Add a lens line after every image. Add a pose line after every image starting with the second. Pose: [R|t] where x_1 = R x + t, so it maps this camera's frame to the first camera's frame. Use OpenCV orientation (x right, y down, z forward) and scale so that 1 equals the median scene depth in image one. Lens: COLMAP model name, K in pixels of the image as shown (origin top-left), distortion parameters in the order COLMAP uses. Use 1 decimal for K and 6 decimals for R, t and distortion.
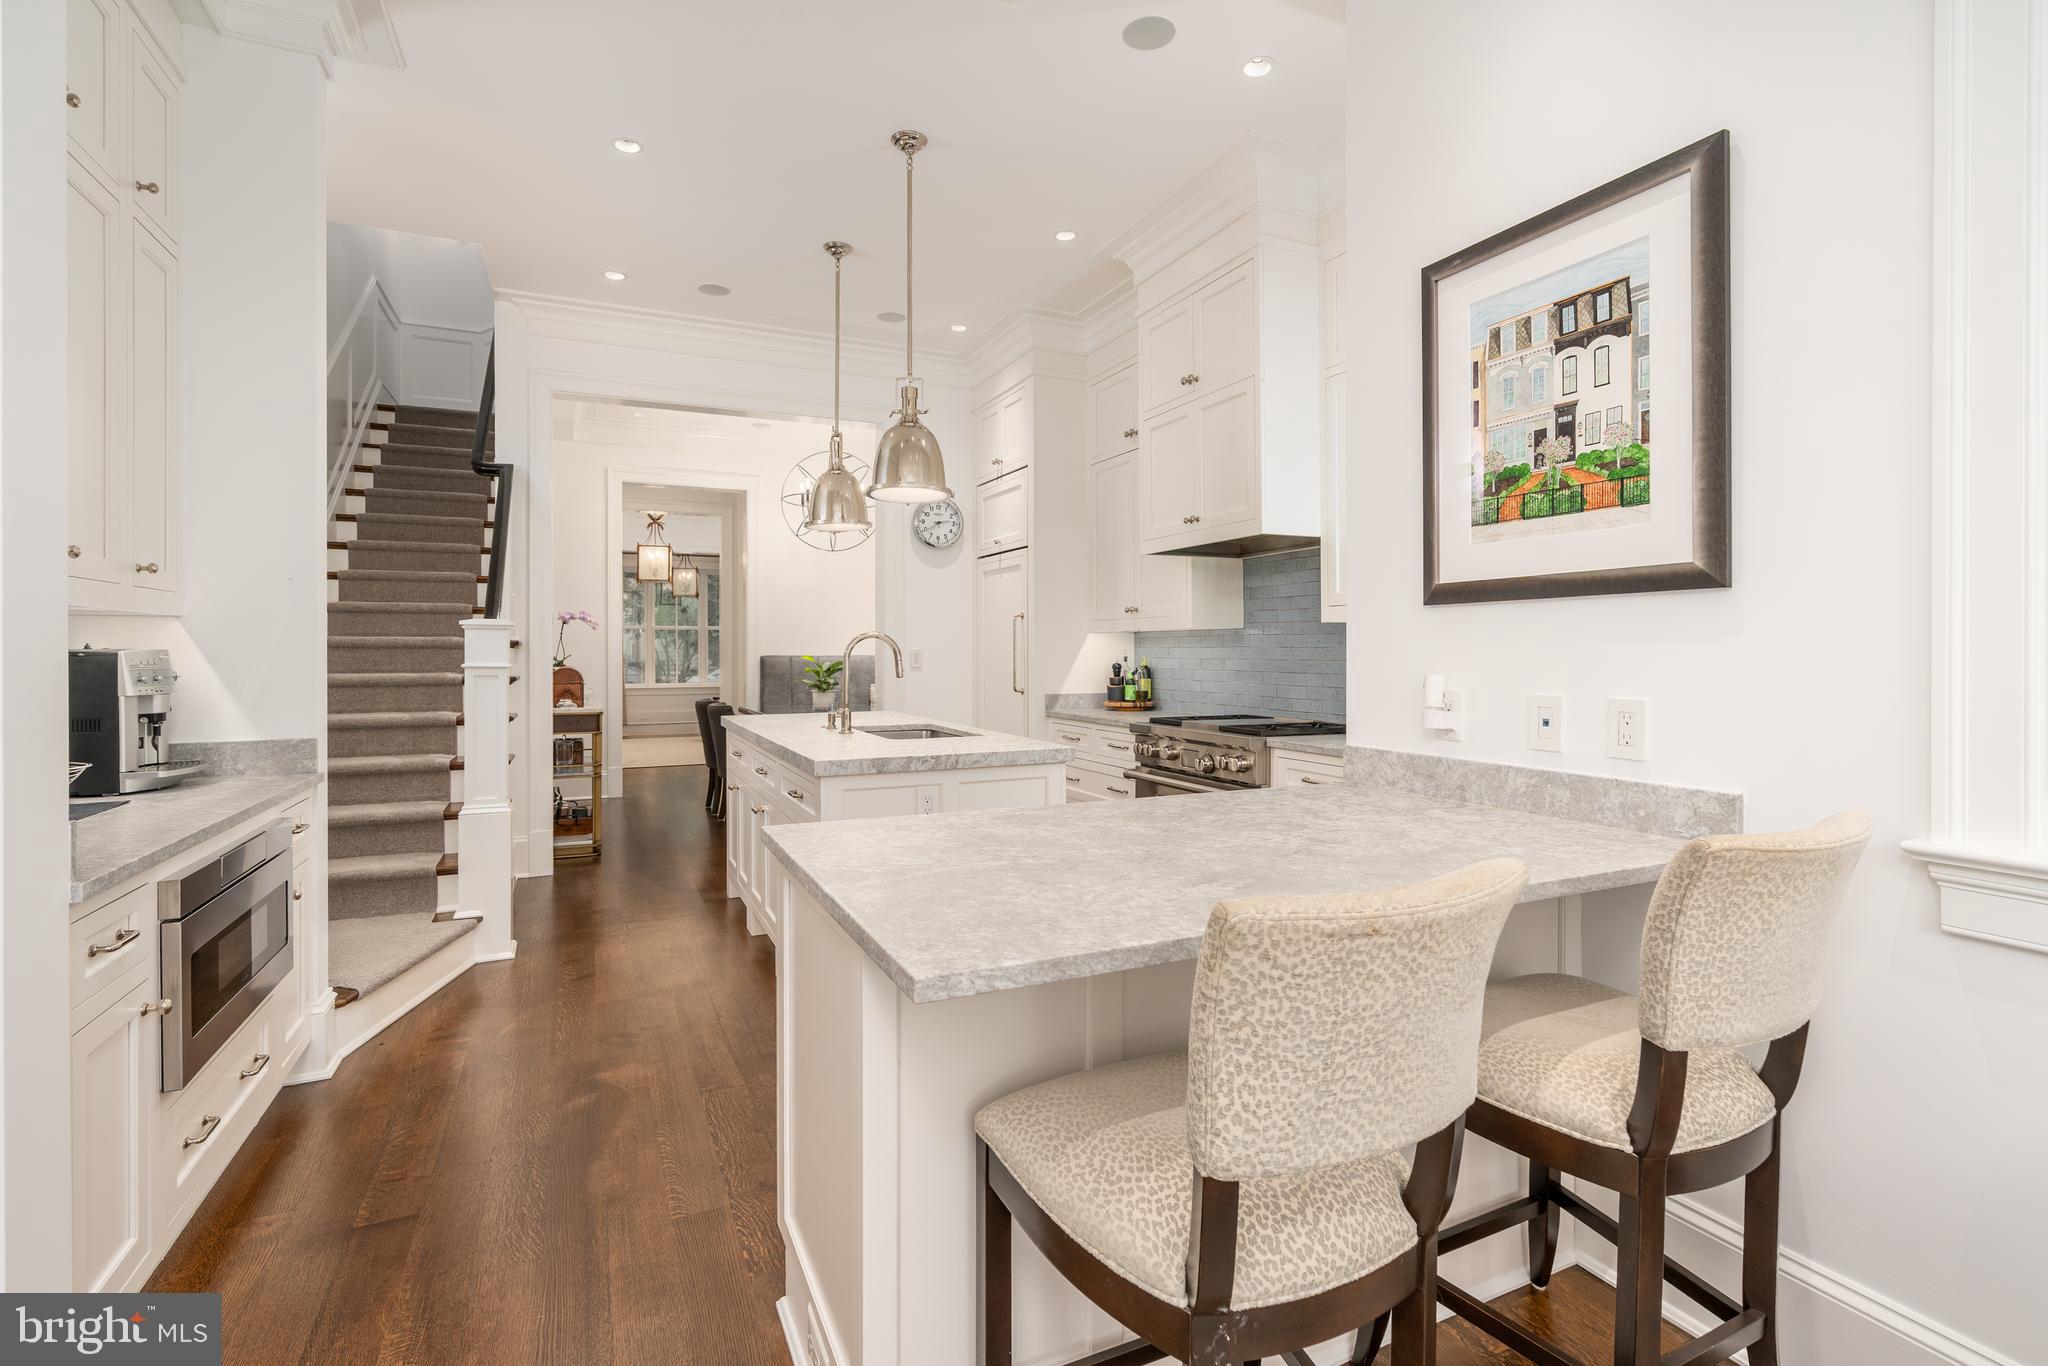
lens RADIAL K [[942.6, 0, 1027.8], [0, 942.6, 650.8], [0, 0, 1]] dist [-0.003926, -0.000055]
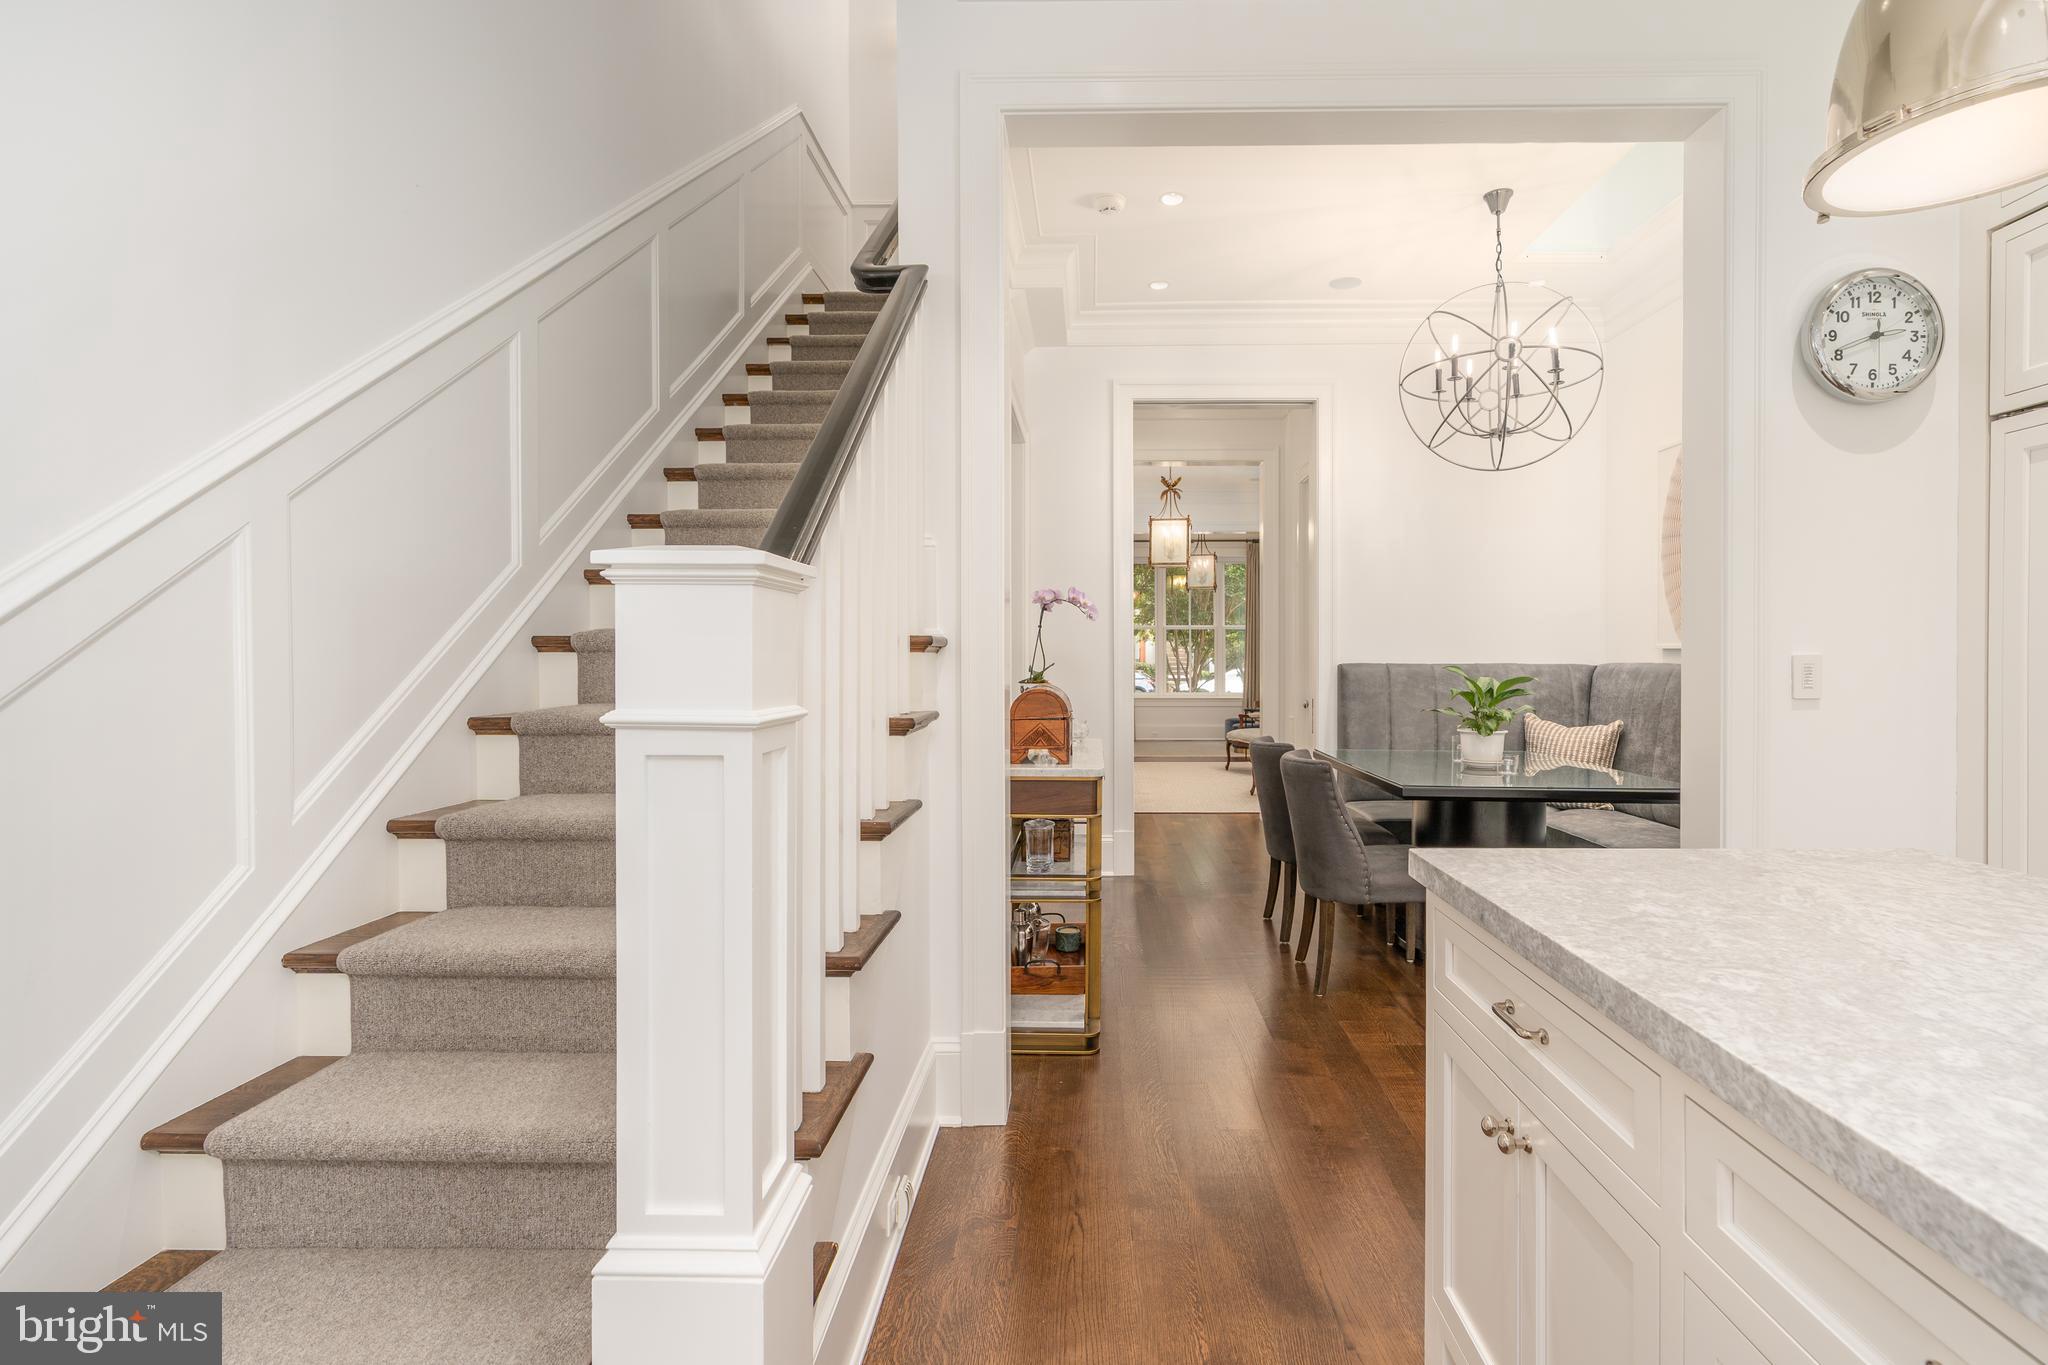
lens RADIAL K [[942.6, 0, 1027.8], [0, 942.6, 650.3], [0, 0, 1]] dist [-0.003926, -0.000055]
pose [[0.871080, -0.001872, -0.491138, -0.242707], [-0.000327, 0.999990, -0.004392, -0.001160], [0.491141, 0.003986, 0.871071, 0.551477]]
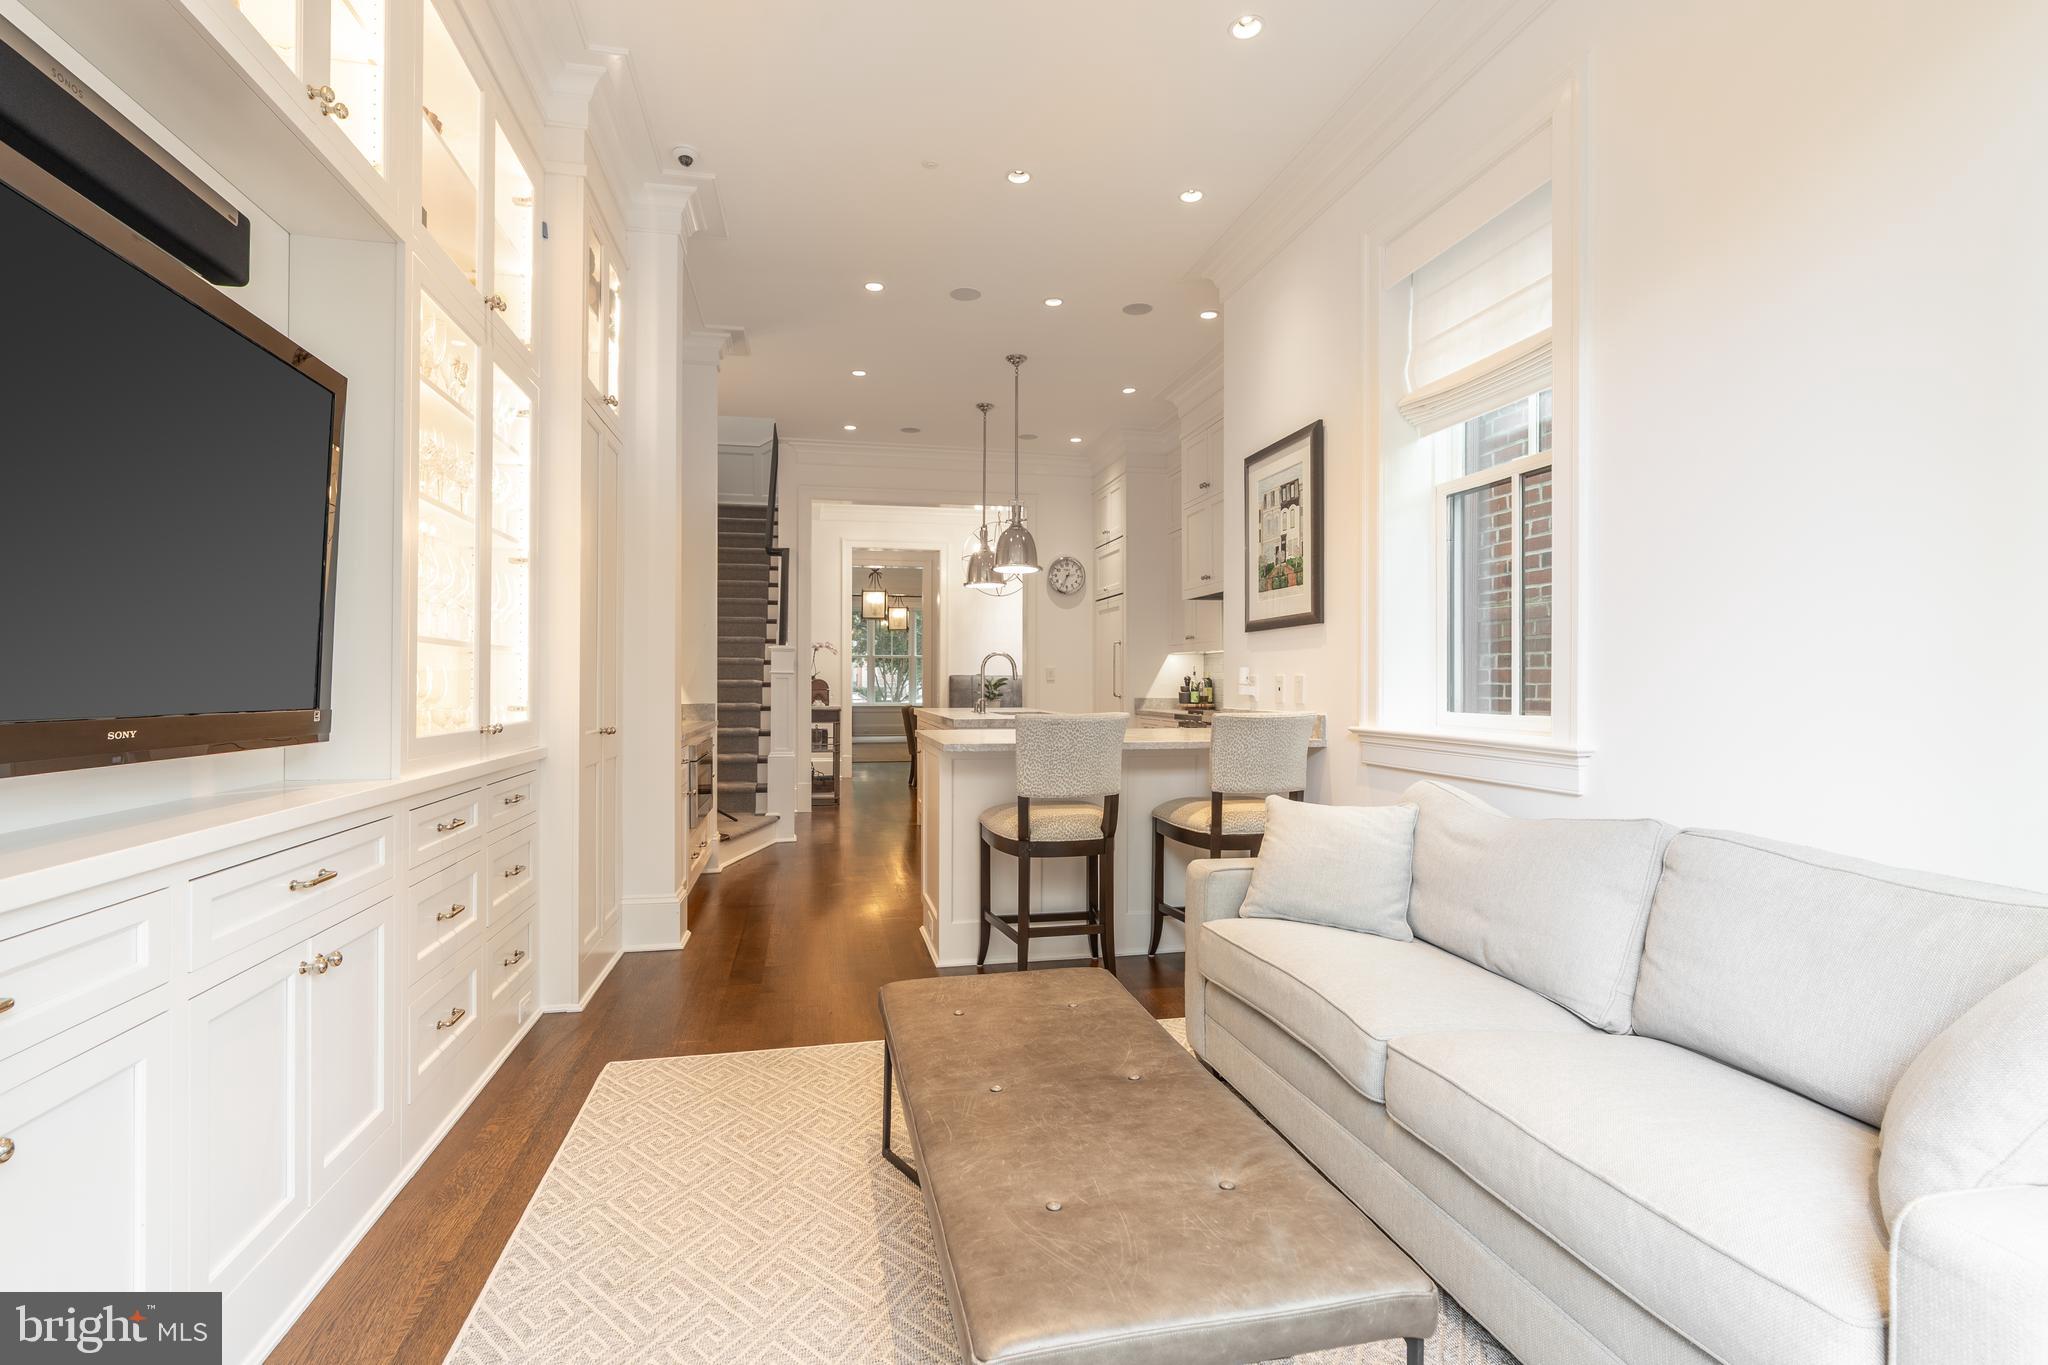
lens RADIAL K [[926.5, 0, 1024.0], [0, 926.5, 682.5], [0, 0, 1]] dist [-0.001985, -0.000151]
pose [[0.976399, 0.001756, -0.215968, 0.157435], [-0.001602, 0.999998, 0.000891, 0.021913], [0.215970, -0.000524, 0.976400, -0.390706]]
